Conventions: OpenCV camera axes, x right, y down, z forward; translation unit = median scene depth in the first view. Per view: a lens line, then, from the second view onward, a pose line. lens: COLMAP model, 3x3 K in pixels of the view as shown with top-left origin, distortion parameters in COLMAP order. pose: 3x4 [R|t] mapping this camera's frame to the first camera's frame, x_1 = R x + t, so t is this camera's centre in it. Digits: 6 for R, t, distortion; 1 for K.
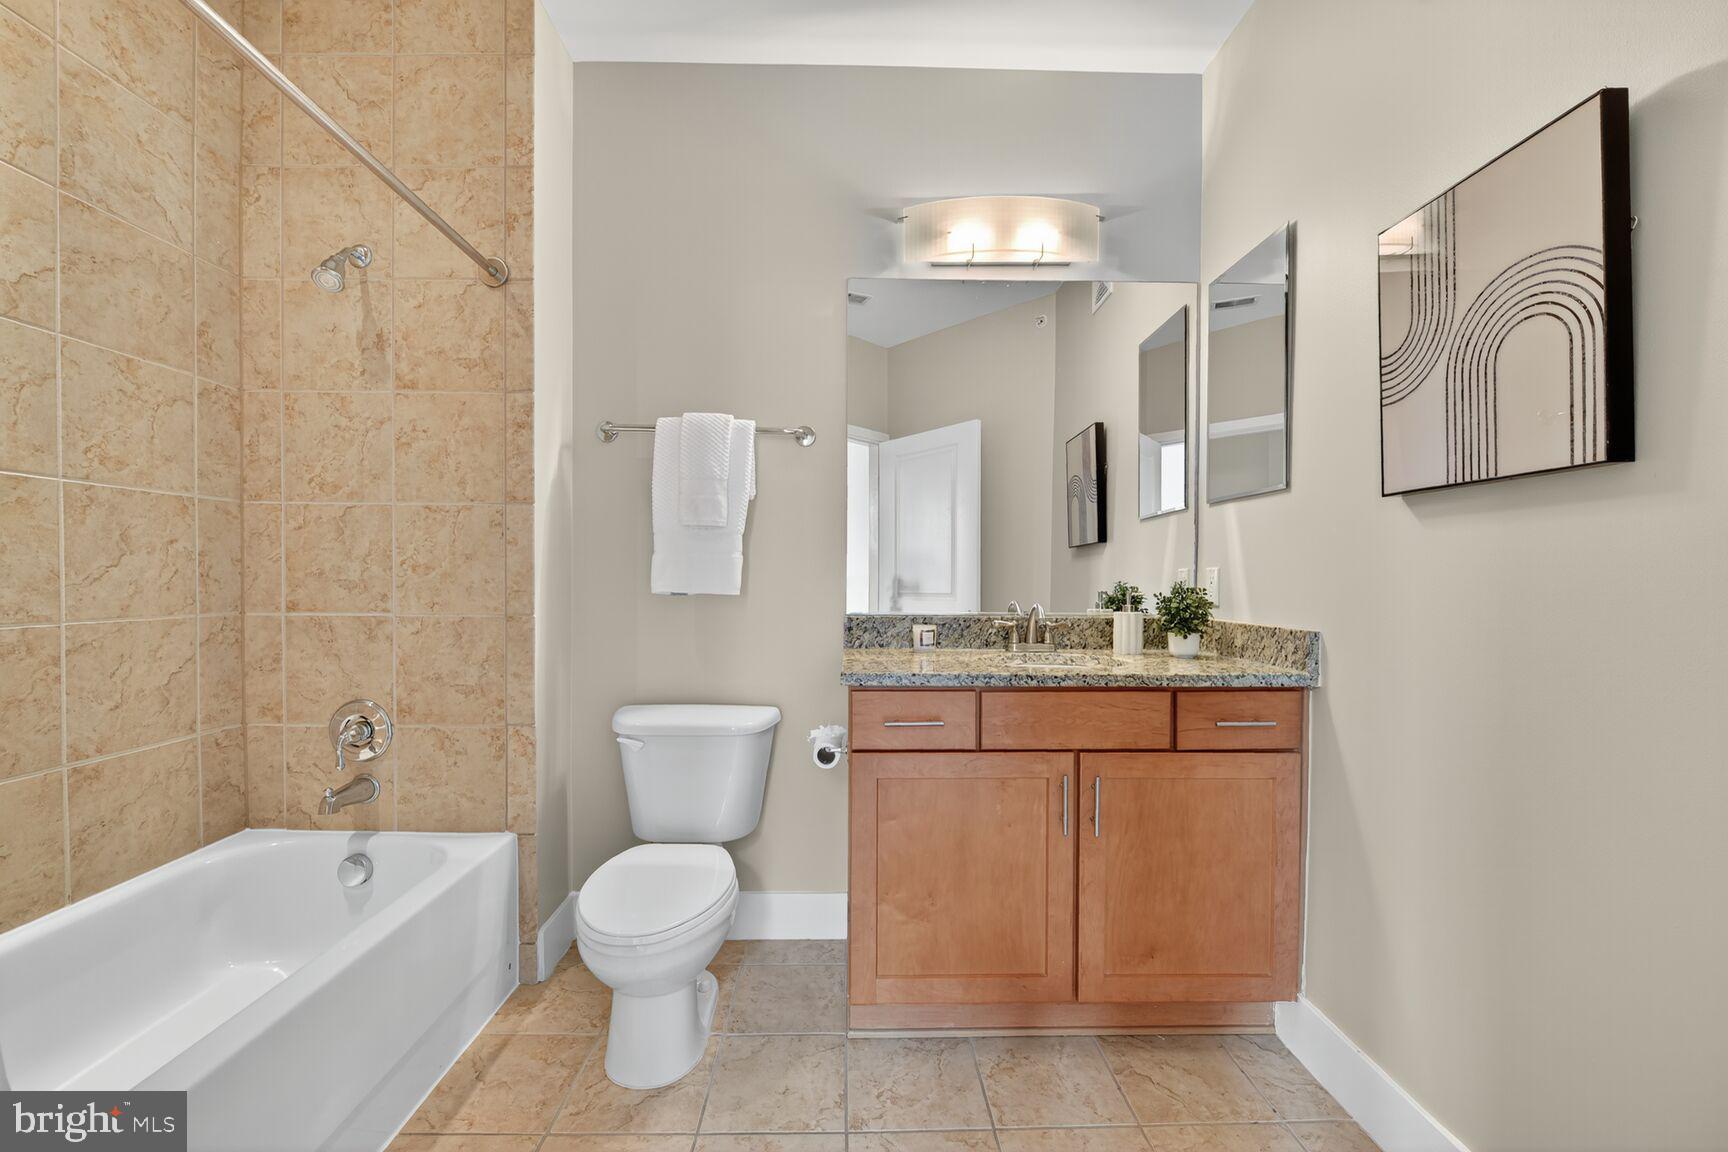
lens RADIAL K [[689.9, 0, 864.0], [0, 689.9, 576.0], [0, 0, 1]] dist [-0.018790, -0.000318]
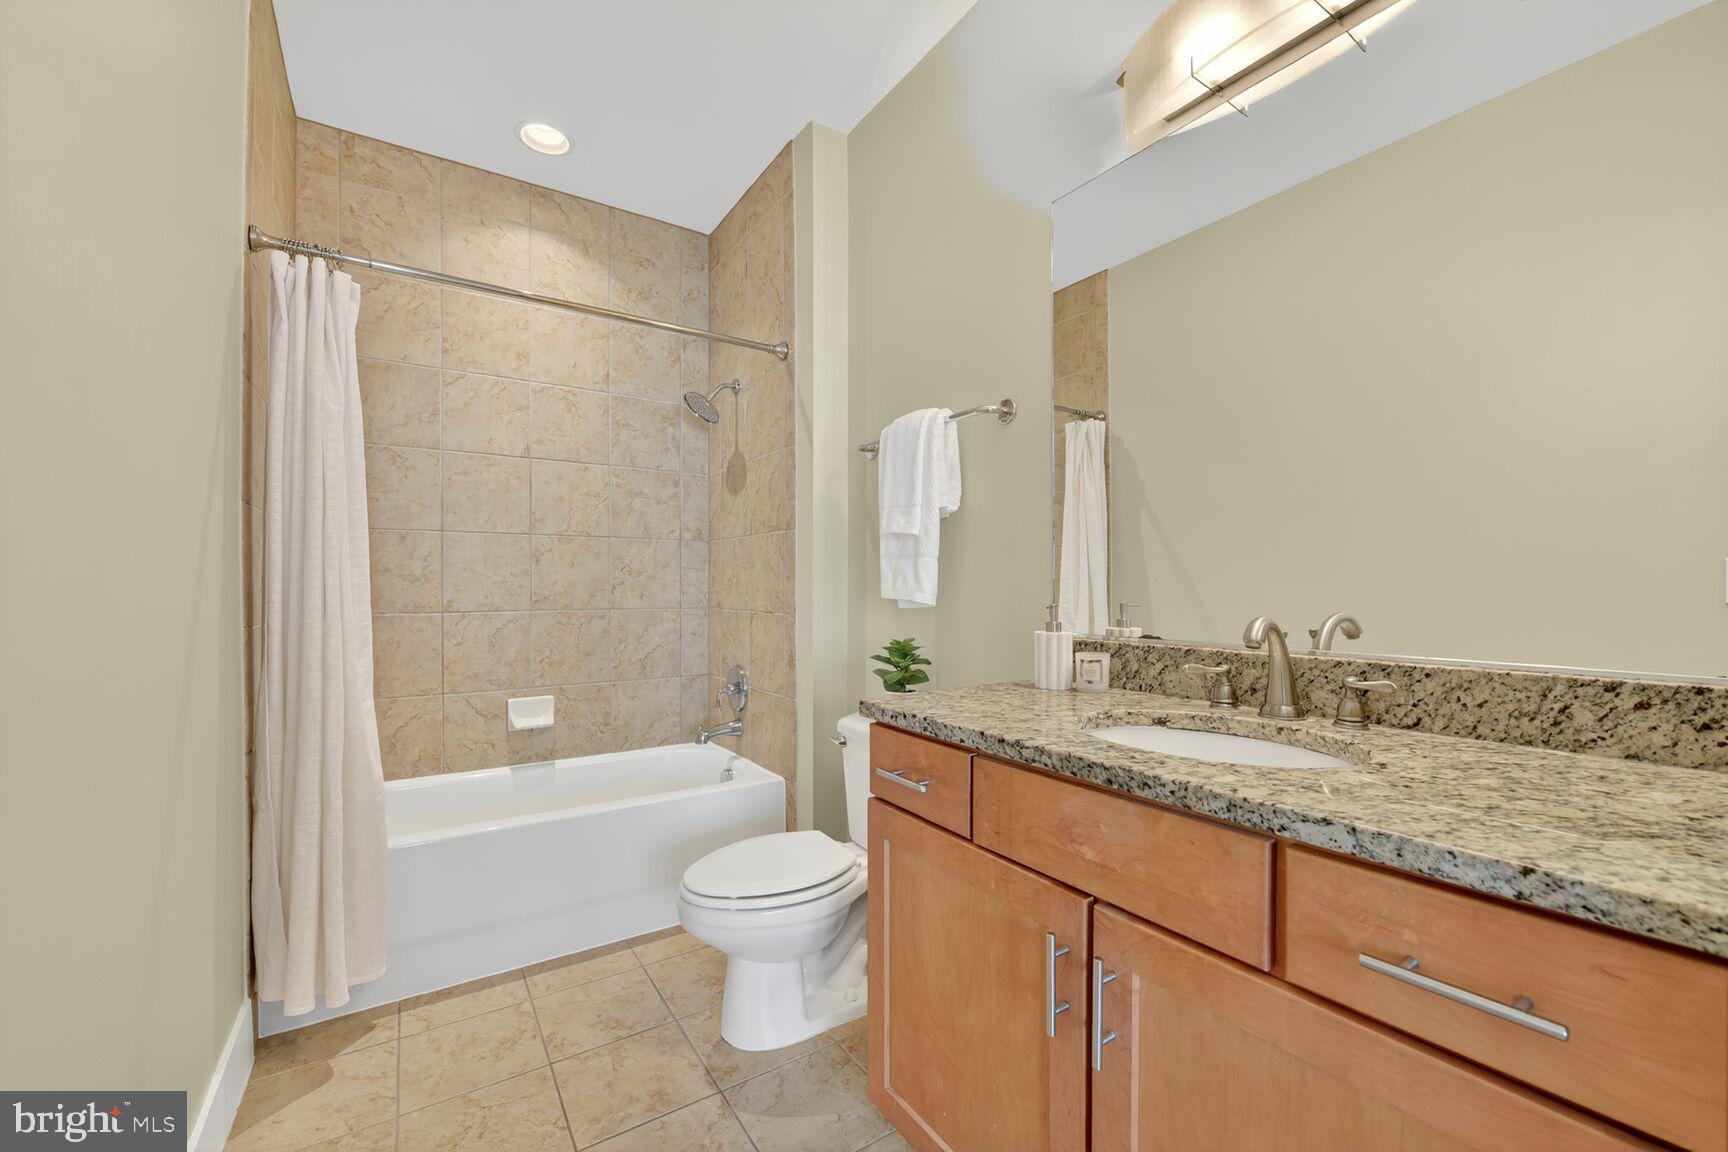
lens RADIAL K [[694.9, 0, 864.0], [0, 694.9, 590.2], [0, 0, 1]] dist [-0.018993, 0.000292]
pose [[0.534401, -0.004874, -0.845217, 0.638983], [0.005994, 0.999980, -0.001976, 0.002567], [0.845210, -0.004010, 0.534420, 0.503897]]
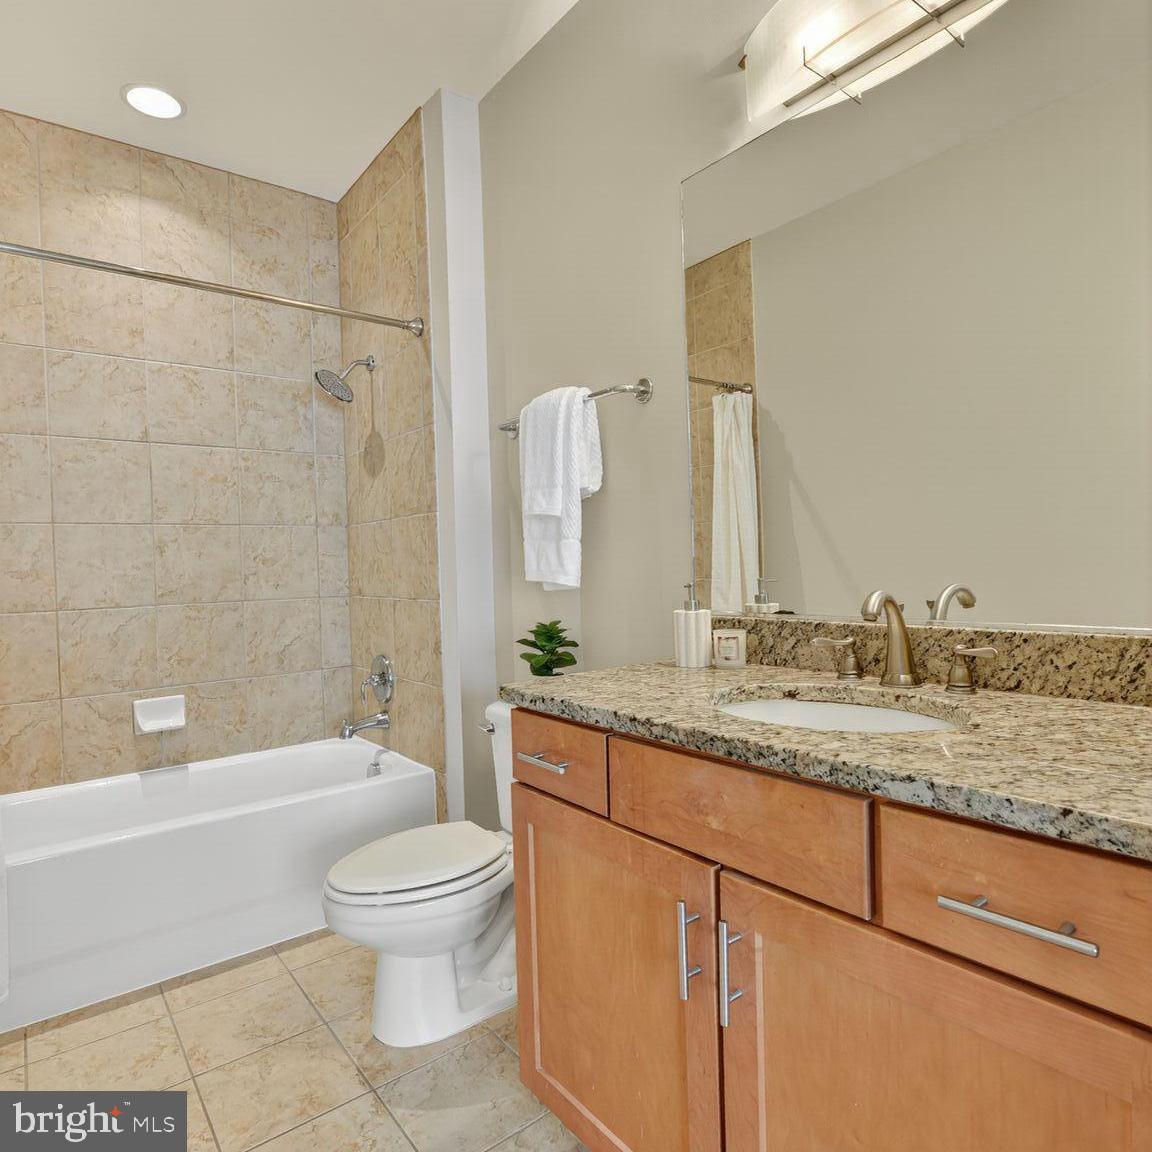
lens RADIAL K [[725.4, 0, 576.0], [0, 725.4, 576.0], [0, 0, 1]] dist [-0.017472, 0.000039]
pose [[0.598806, -0.015099, -0.800751, 0.683774], [0.036887, 0.999281, 0.008743, -0.003154], [0.800044, -0.034773, 0.598933, 0.502047]]
